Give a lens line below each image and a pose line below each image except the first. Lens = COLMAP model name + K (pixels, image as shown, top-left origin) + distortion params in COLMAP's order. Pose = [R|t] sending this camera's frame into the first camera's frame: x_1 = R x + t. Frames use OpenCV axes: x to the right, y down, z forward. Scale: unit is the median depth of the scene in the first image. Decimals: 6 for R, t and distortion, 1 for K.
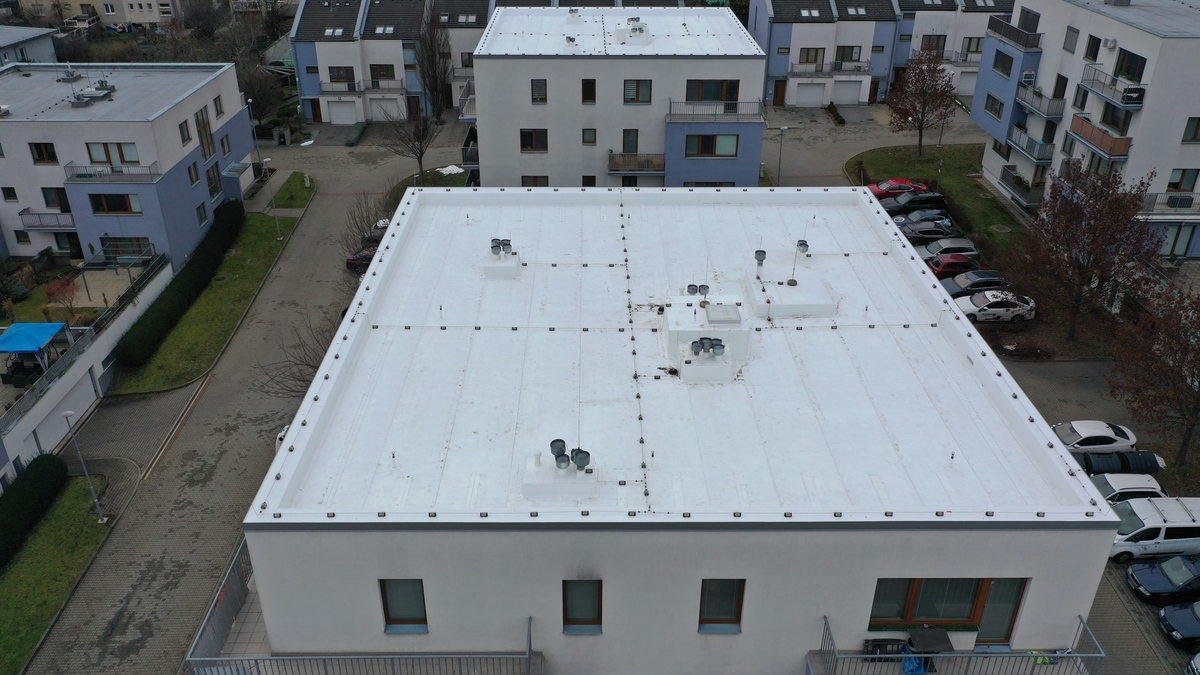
lens RADIAL K [[948.2, 0, 600.5], [0, 948.2, 332.3], [0, 0, 1]] dist [0.000216, -0.000816]
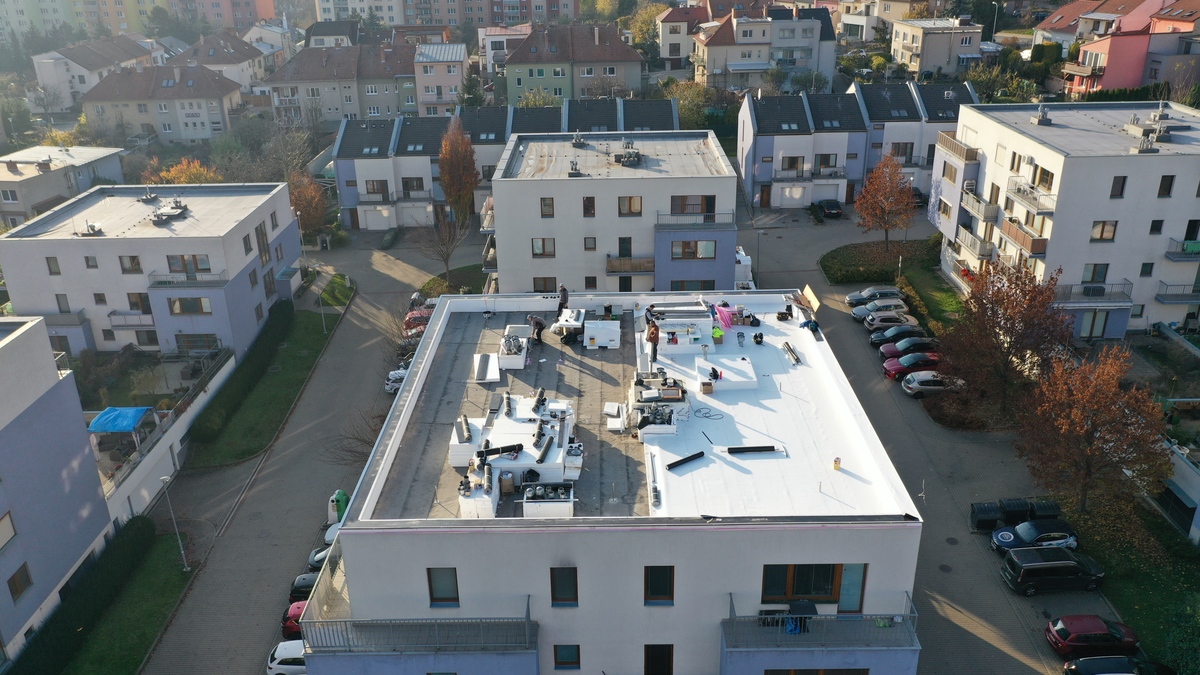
lens RADIAL K [[948.2, 0, 601.0], [0, 948.2, 340.9], [0, 0, 1]] dist [0.000216, -0.000816]
pose [[0.999664, -0.014158, -0.021718, 0.024482], [0.012365, 0.996675, -0.080539, 0.008970], [0.022786, 0.080244, 0.996515, -0.159994]]
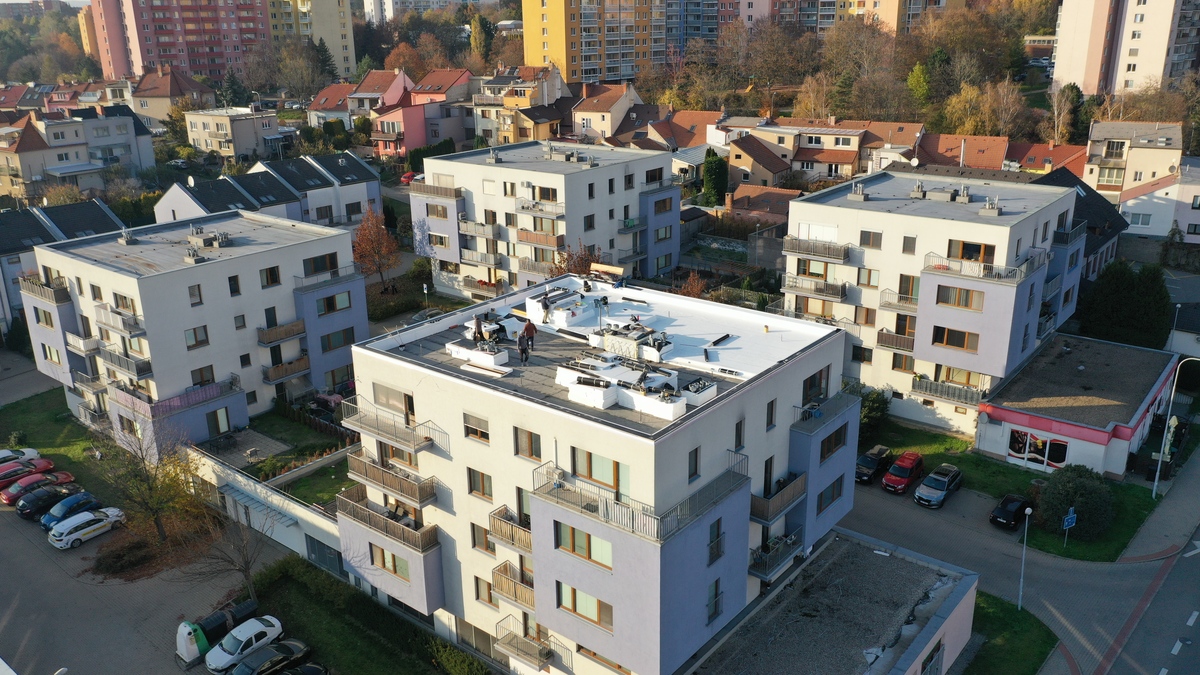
lens RADIAL K [[948.2, 0, 600.8], [0, 948.2, 329.7], [0, 0, 1]] dist [0.000216, -0.000816]
pose [[0.635275, -0.259872, 0.727250, -0.569937], [0.383994, 0.923319, -0.005496, -0.015869], [-0.670055, 0.282751, 0.686351, -0.116372]]
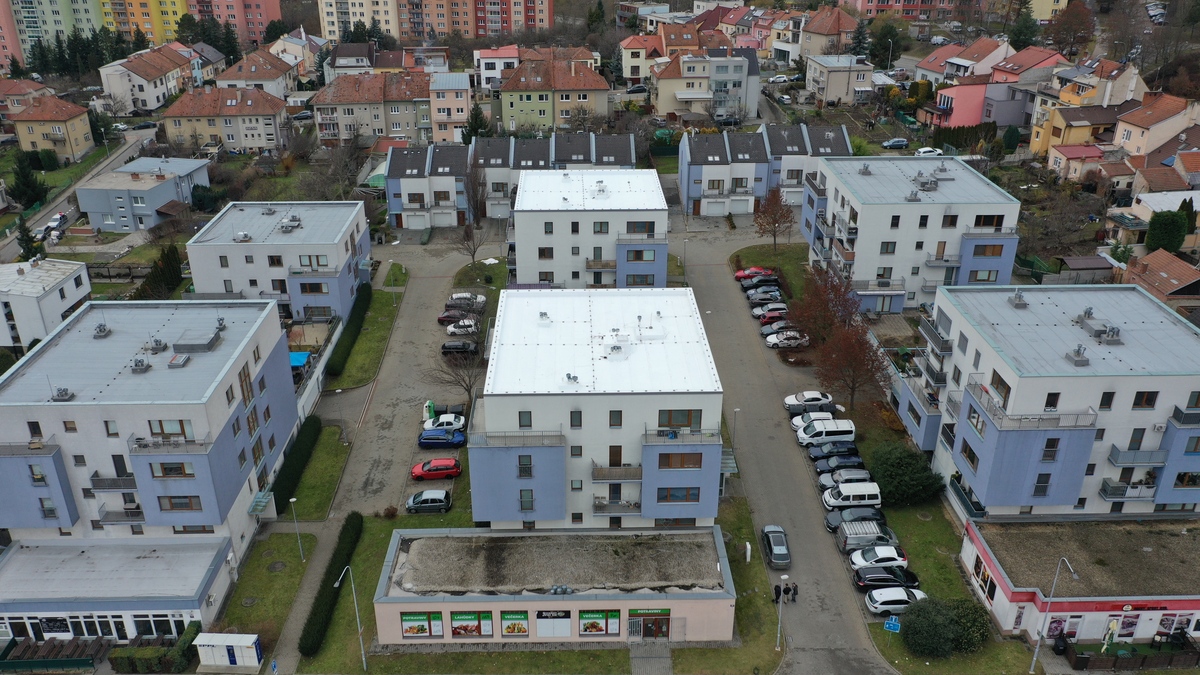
lens RADIAL K [[948.2, 0, 600.5], [0, 948.2, 342.2], [0, 0, 1]] dist [0.000216, -0.000816]
pose [[0.999838, -0.009924, 0.015005, 0.007031], [0.010529, 0.999112, -0.040792, 0.047364], [-0.014587, 0.040943, 0.999055, -0.819834]]
